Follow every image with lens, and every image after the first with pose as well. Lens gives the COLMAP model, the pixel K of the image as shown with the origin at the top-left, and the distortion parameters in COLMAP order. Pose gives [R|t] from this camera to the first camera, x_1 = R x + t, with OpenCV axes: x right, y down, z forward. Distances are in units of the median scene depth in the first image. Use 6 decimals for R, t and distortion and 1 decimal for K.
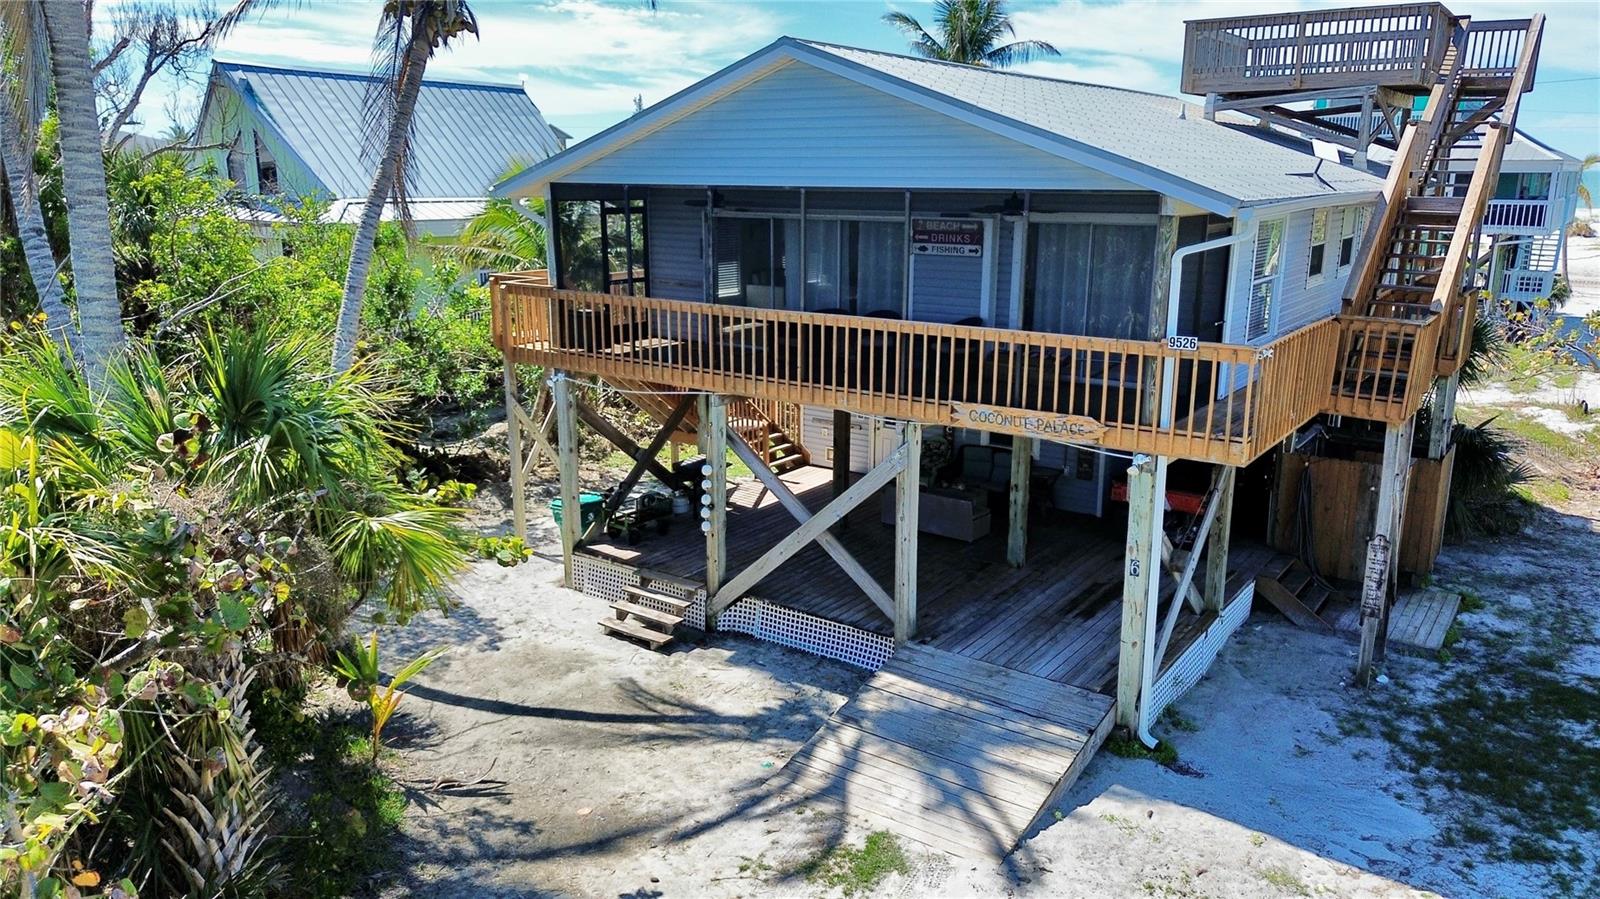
lens RADIAL K [[1129.4, 0, 803.3], [0, 1129.4, 450.5], [0, 0, 1]] dist [0.064514, -0.062469]
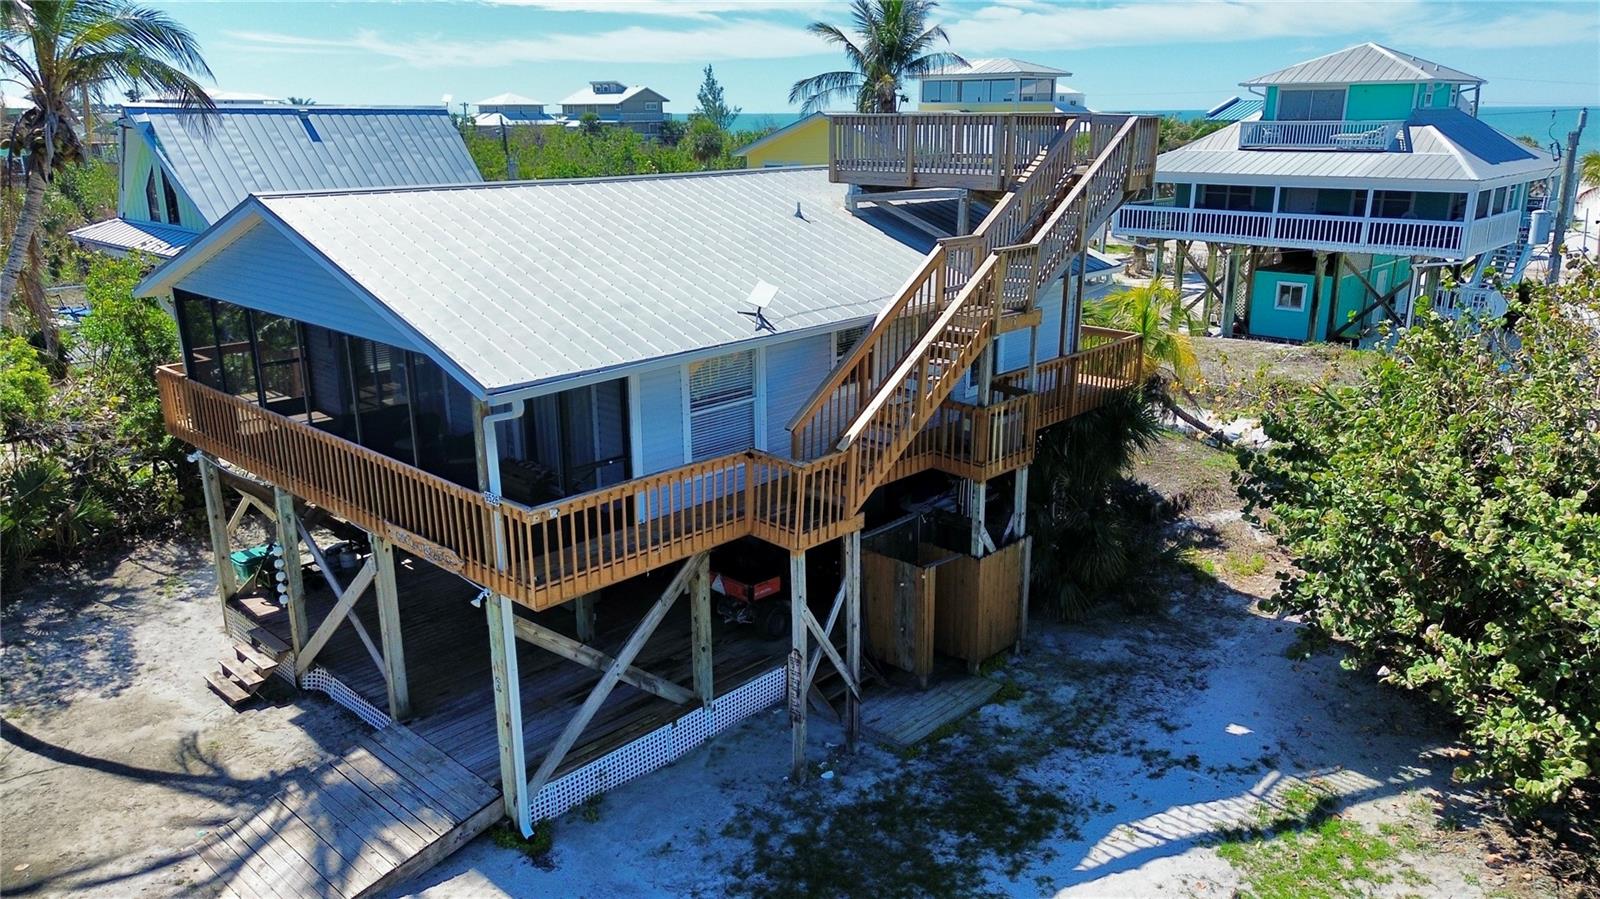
lens RADIAL K [[1129.4, 0, 803.3], [0, 1129.4, 450.5], [0, 0, 1]] dist [0.064514, -0.062469]
pose [[0.991035, 0.030654, -0.130036, 0.583046], [-0.024426, 0.998489, 0.049219, -0.153033], [0.131348, -0.045601, 0.990287, -0.055748]]
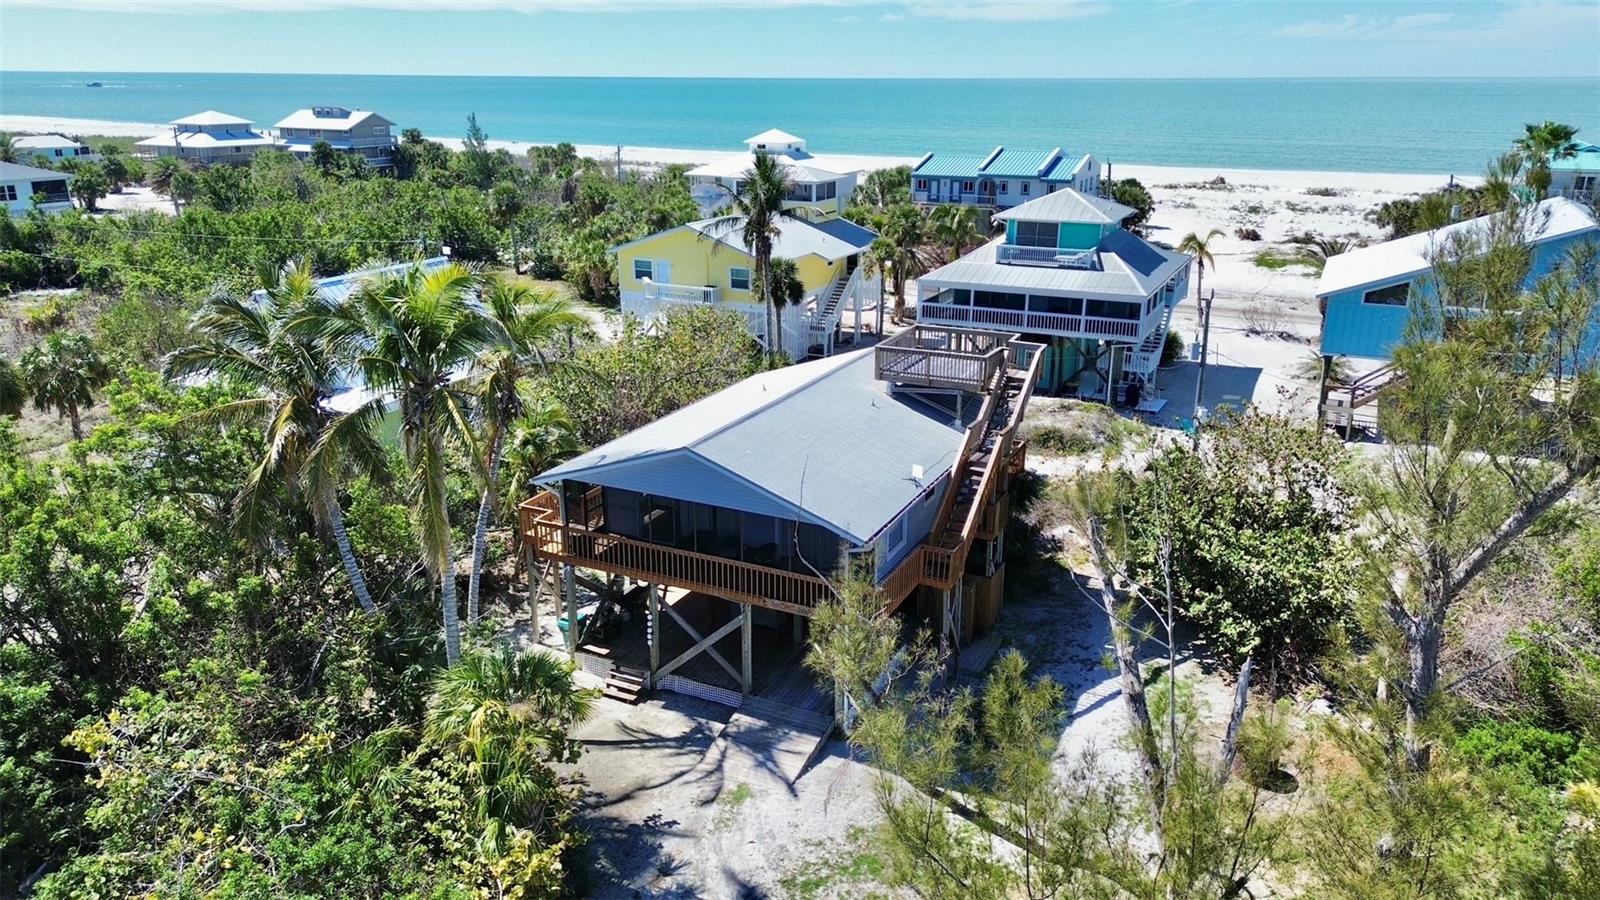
lens RADIAL K [[1123.8, 0, 806.6], [0, 1123.8, 438.7], [0, 0, 1]] dist [0.080205, -0.086060]
pose [[0.985982, -0.048923, 0.159518, -0.116477], [0.038255, 0.996864, 0.069273, -0.451667], [-0.162406, -0.062199, 0.984762, -1.104391]]
